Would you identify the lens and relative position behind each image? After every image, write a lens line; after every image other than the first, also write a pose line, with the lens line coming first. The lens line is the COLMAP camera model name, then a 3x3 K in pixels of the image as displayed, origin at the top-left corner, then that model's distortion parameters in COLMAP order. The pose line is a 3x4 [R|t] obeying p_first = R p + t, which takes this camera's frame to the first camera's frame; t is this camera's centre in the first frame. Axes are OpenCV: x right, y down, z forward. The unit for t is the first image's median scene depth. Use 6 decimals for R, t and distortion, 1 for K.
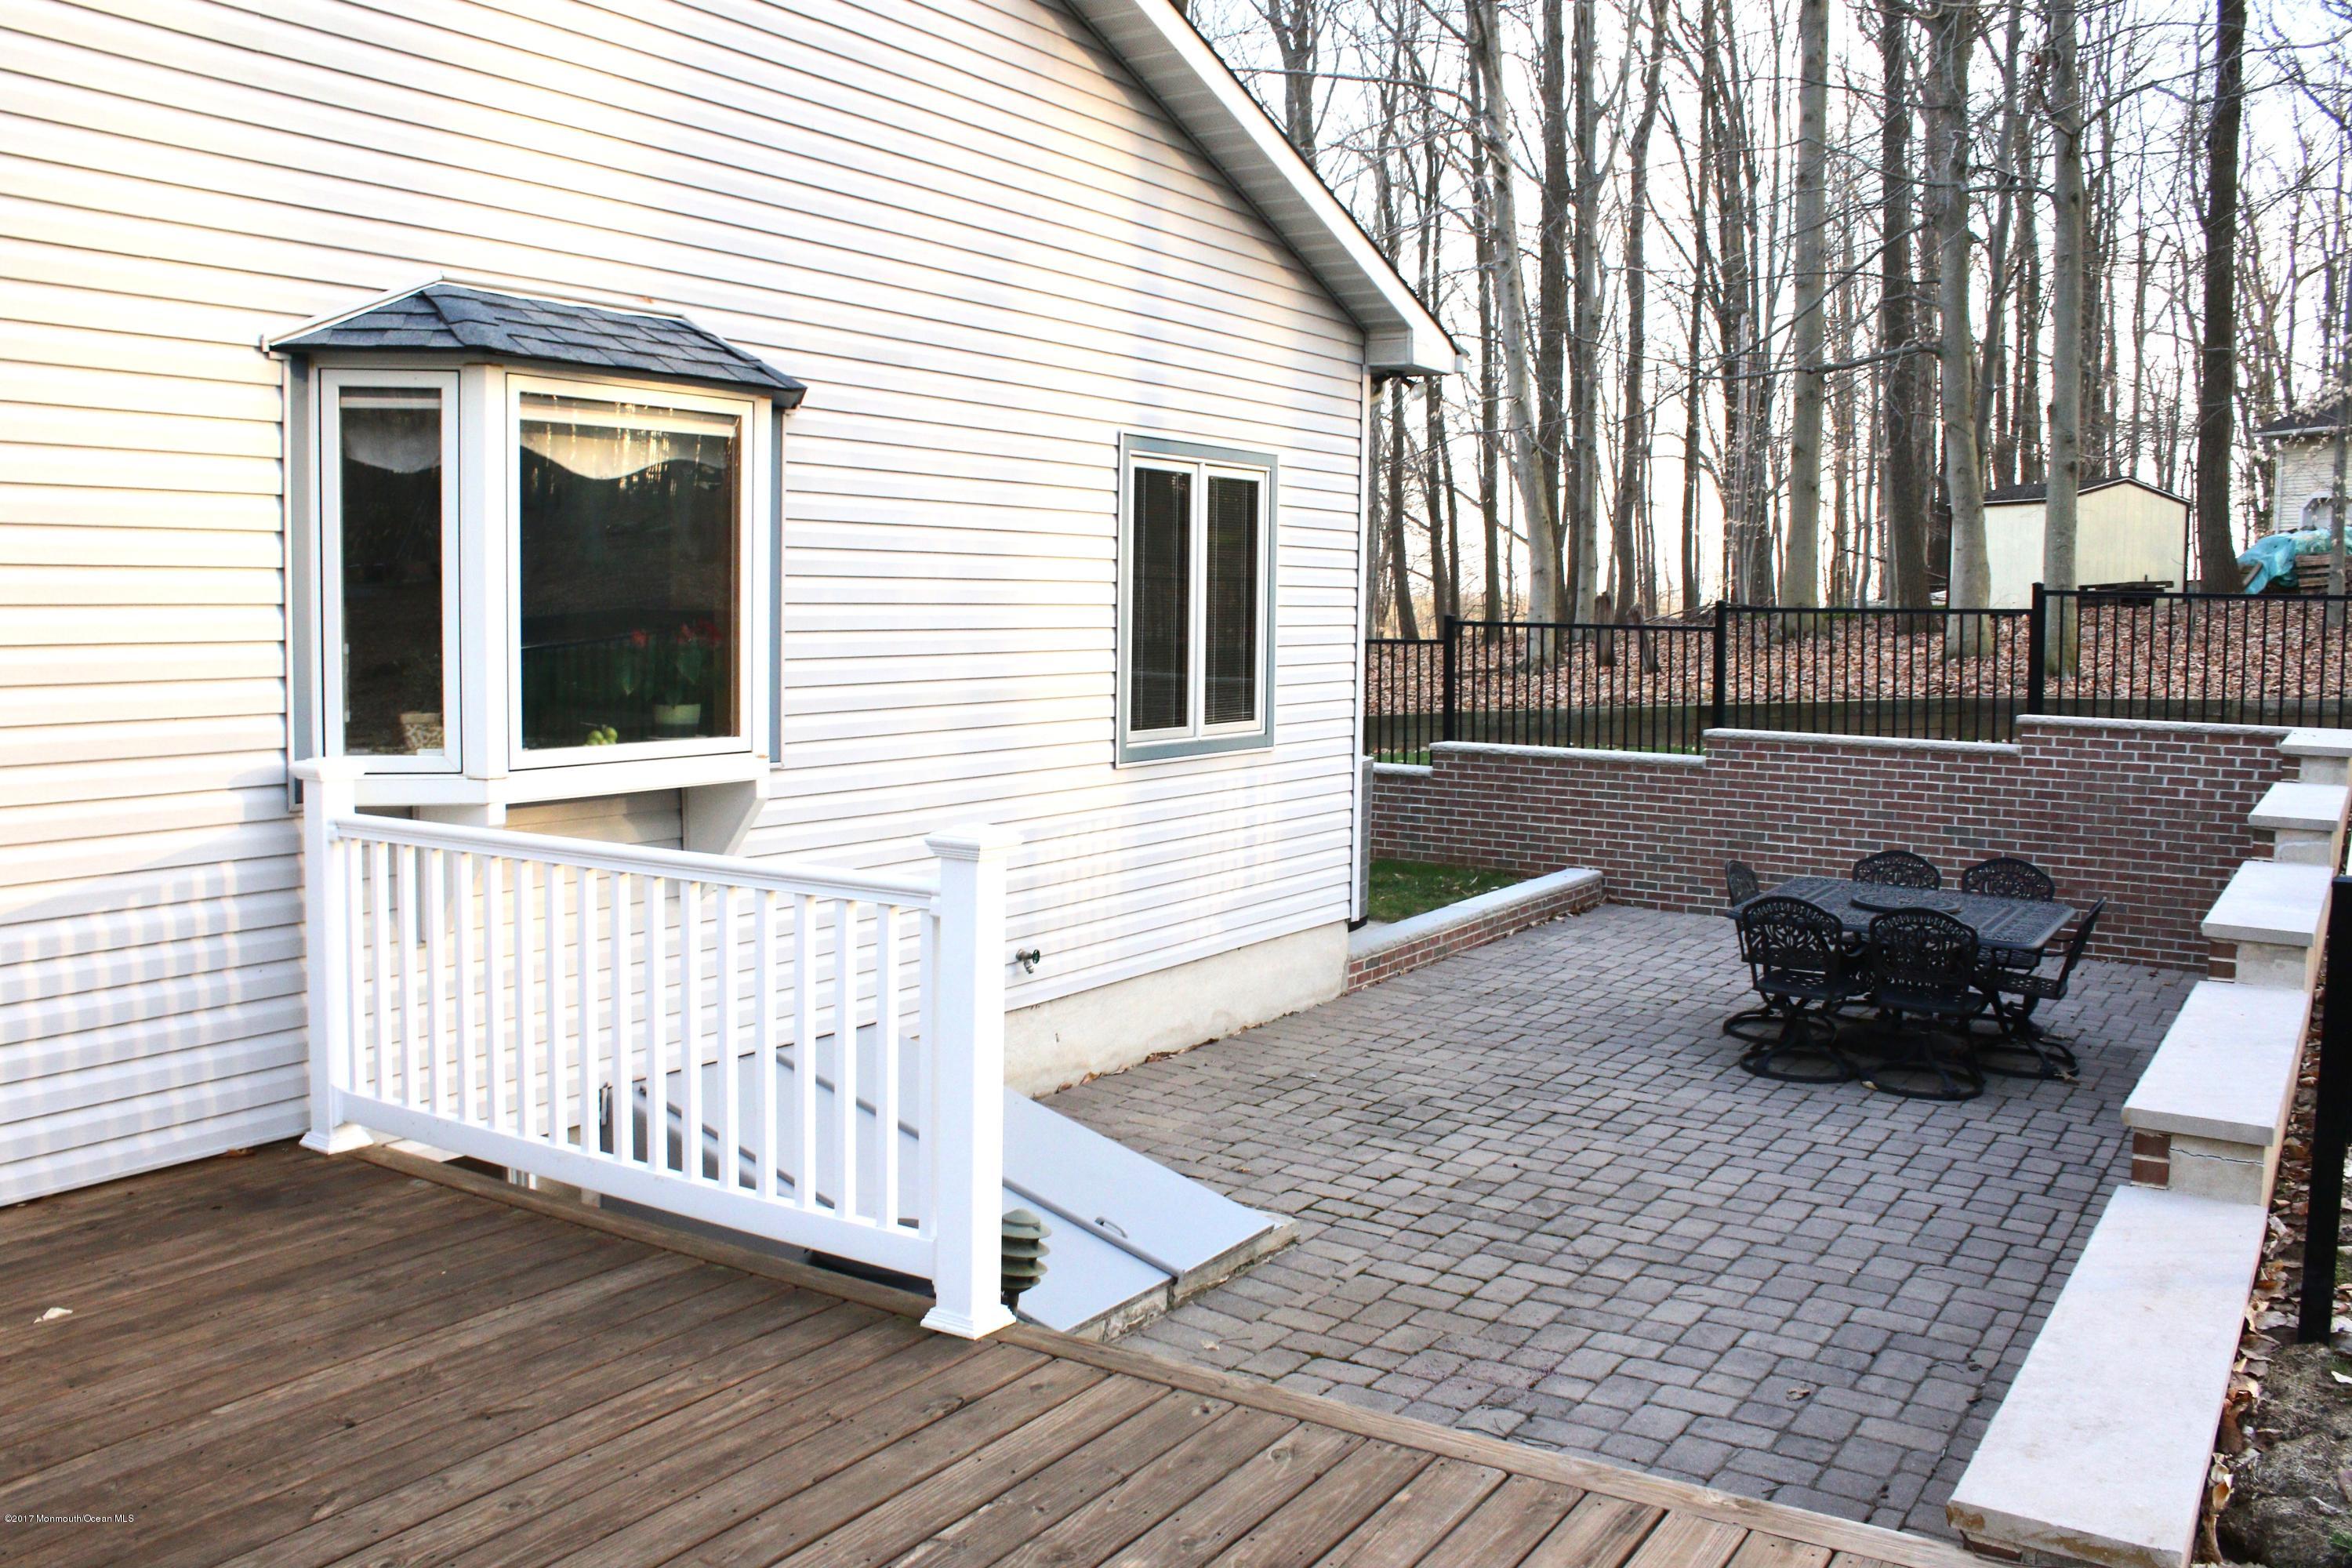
lens RADIAL K [[1964.4, 0, 1176.0], [0, 1964.4, 784.0], [0, 0, 1]] dist [-0.165072, 0.159170]
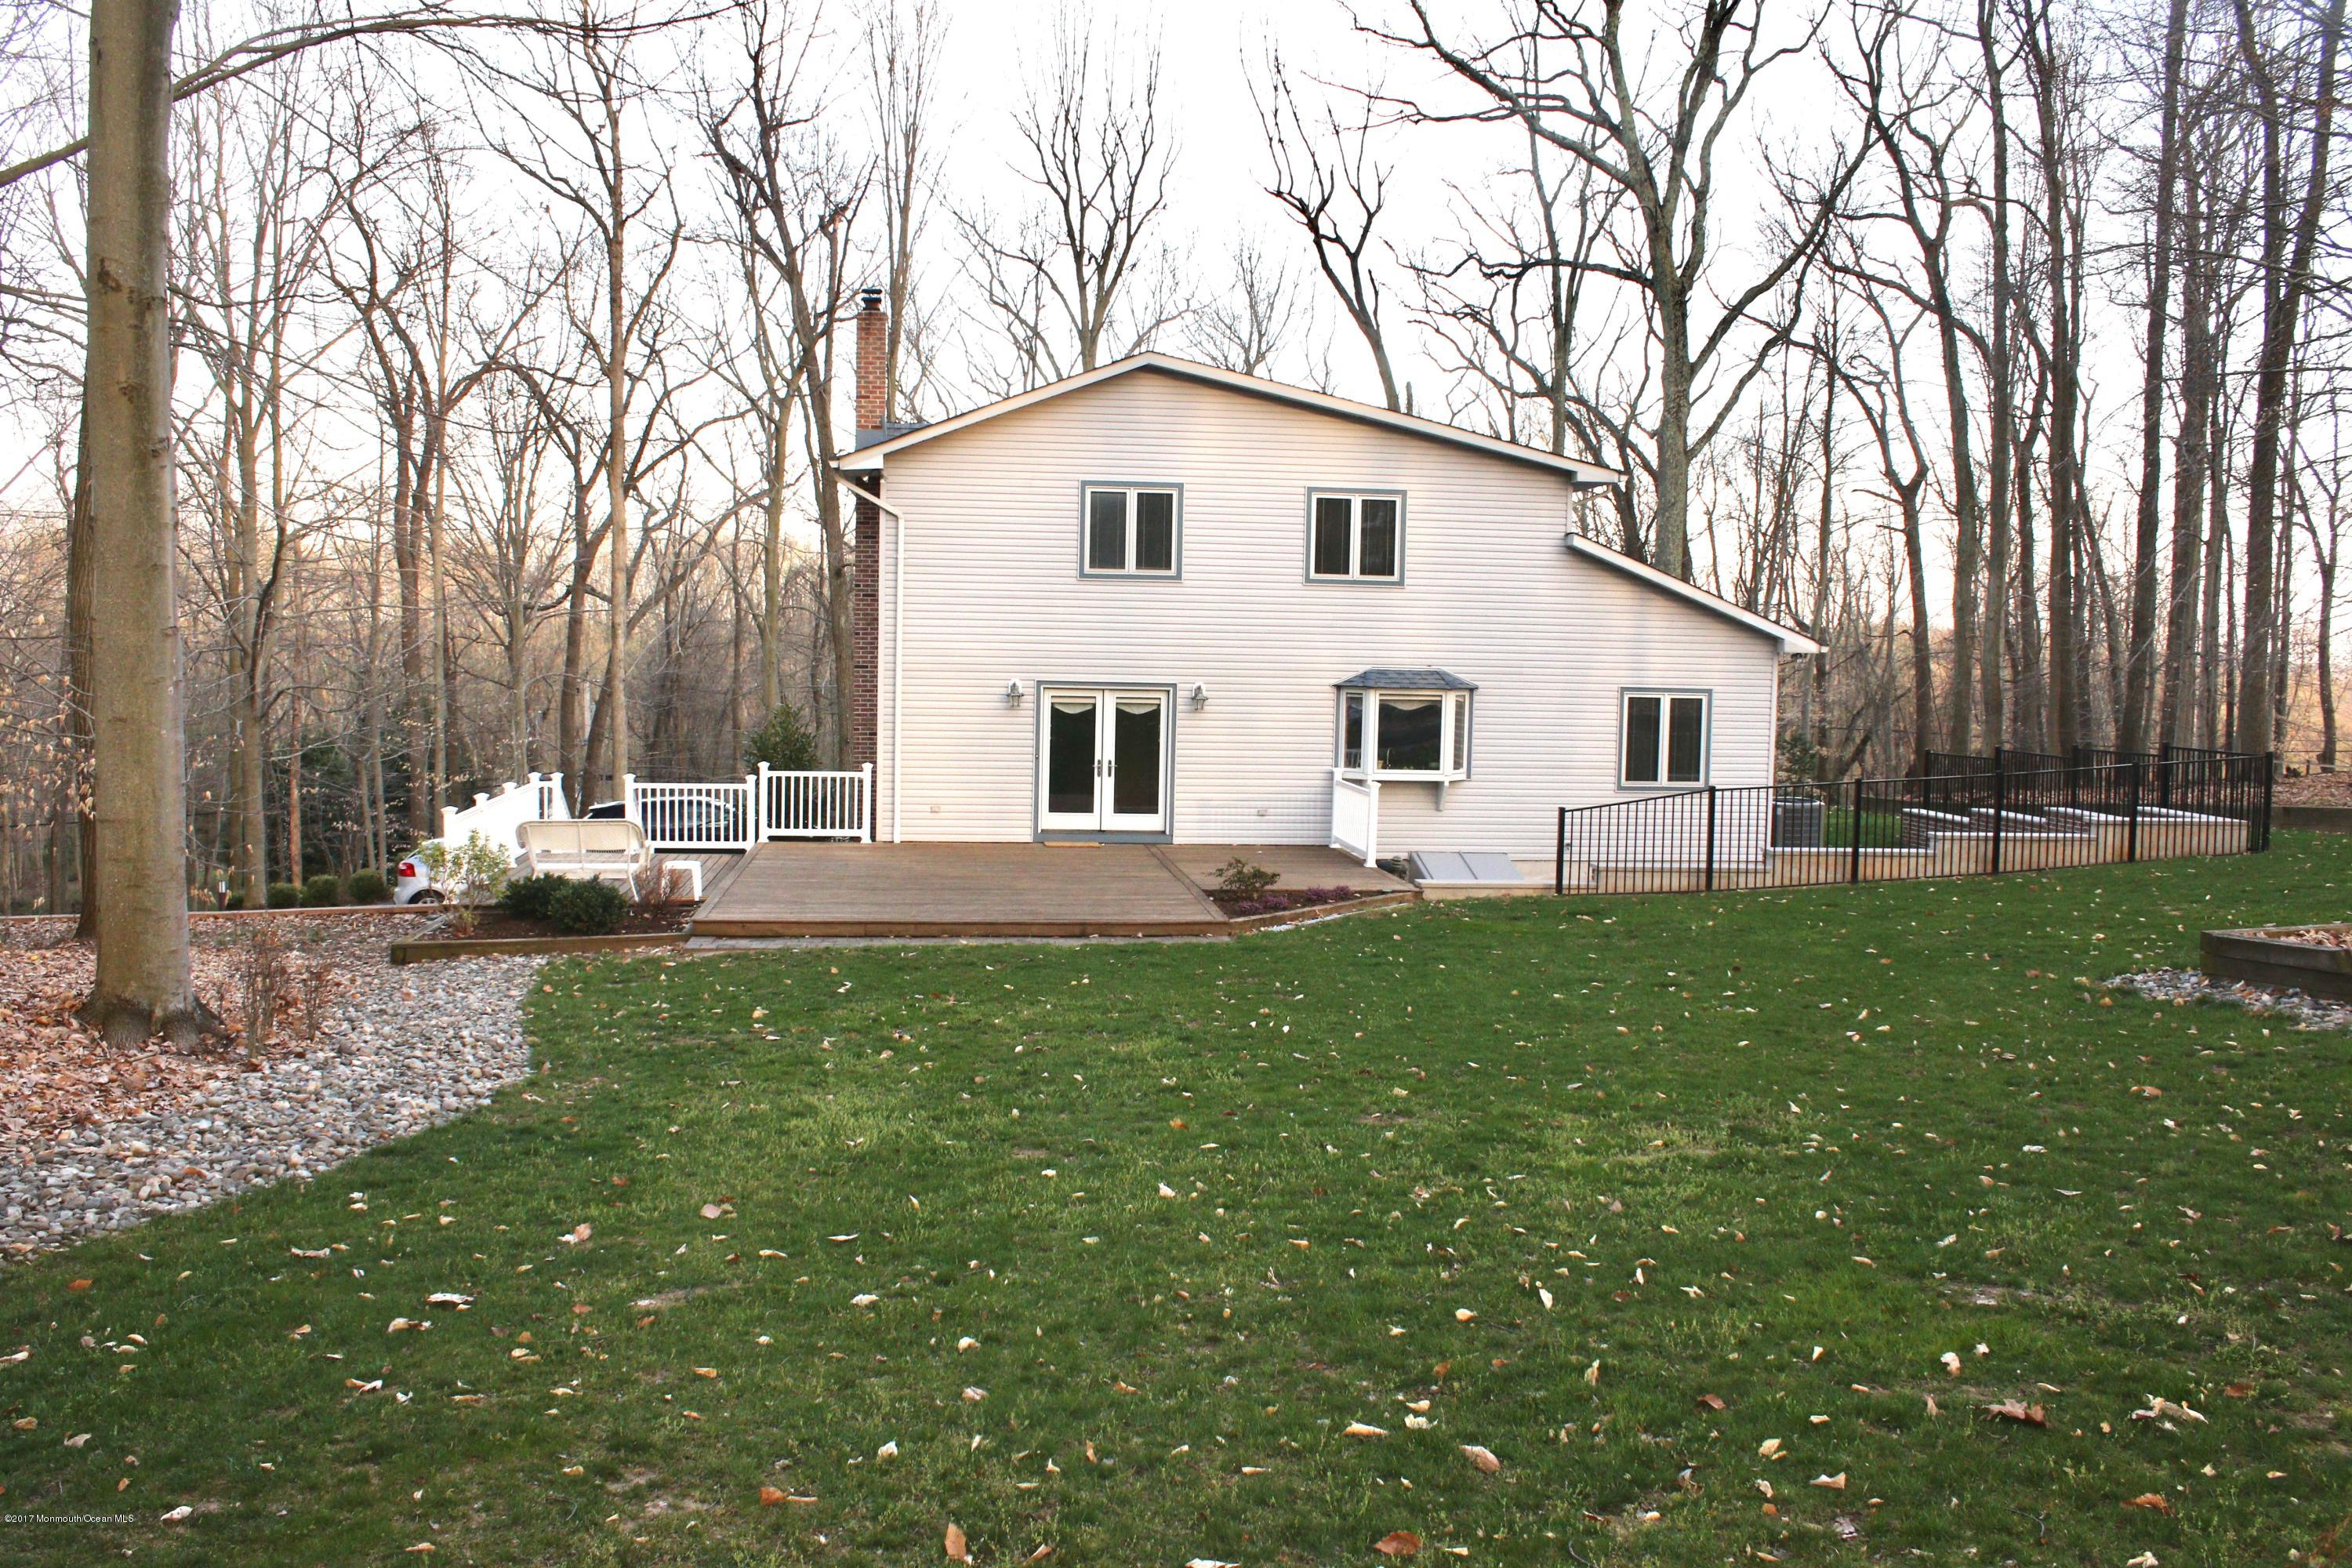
lens RADIAL K [[1964.4, 0, 1176.0], [0, 1964.4, 784.0], [0, 0, 1]] dist [-0.165072, 0.159170]
pose [[0.630728, 0.055741, -0.773999, 1.714744], [-0.083876, 0.996470, 0.003412, 0.024391], [0.771457, 0.062768, 0.633177, -1.347816]]
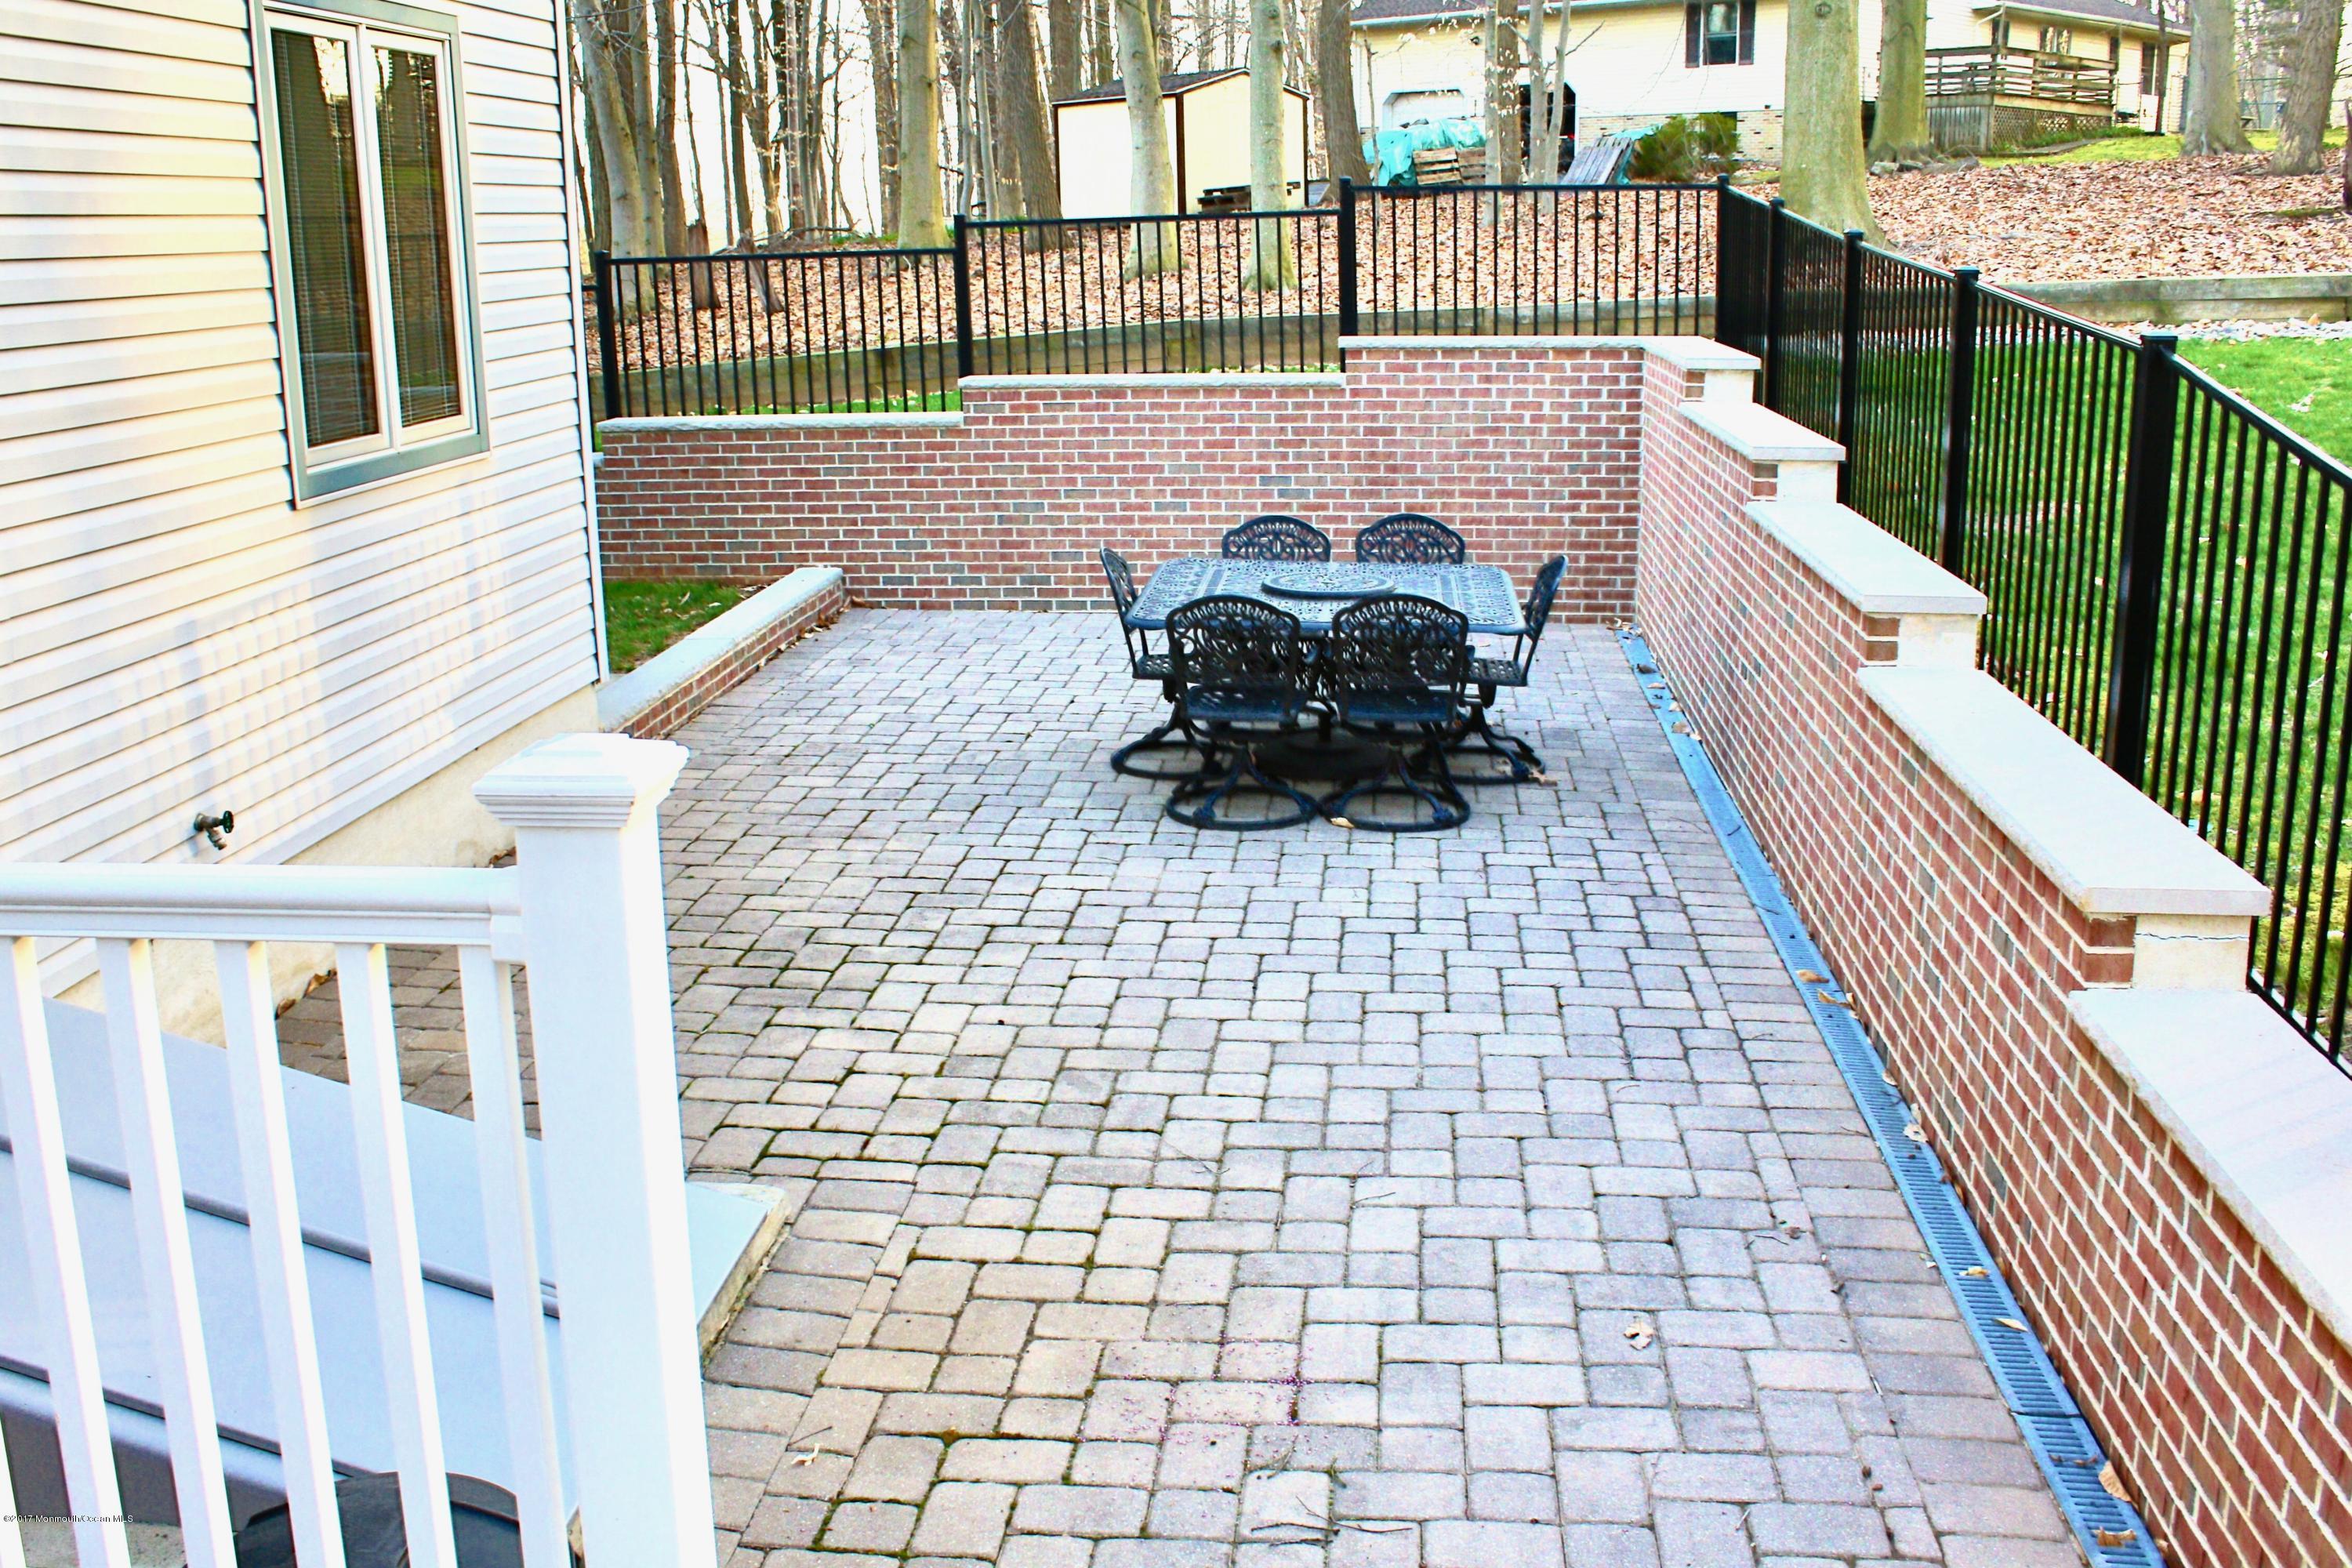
lens RADIAL K [[2198.5, 0, 1176.0], [0, 2198.5, 784.0], [0, 0, 1]] dist [-0.175214, 0.166546]
pose [[0.892818, -0.140332, 0.427999, -0.075395], [0.072283, 0.982551, 0.171374, -0.016489], [-0.444580, -0.122069, 0.887383, 0.208539]]
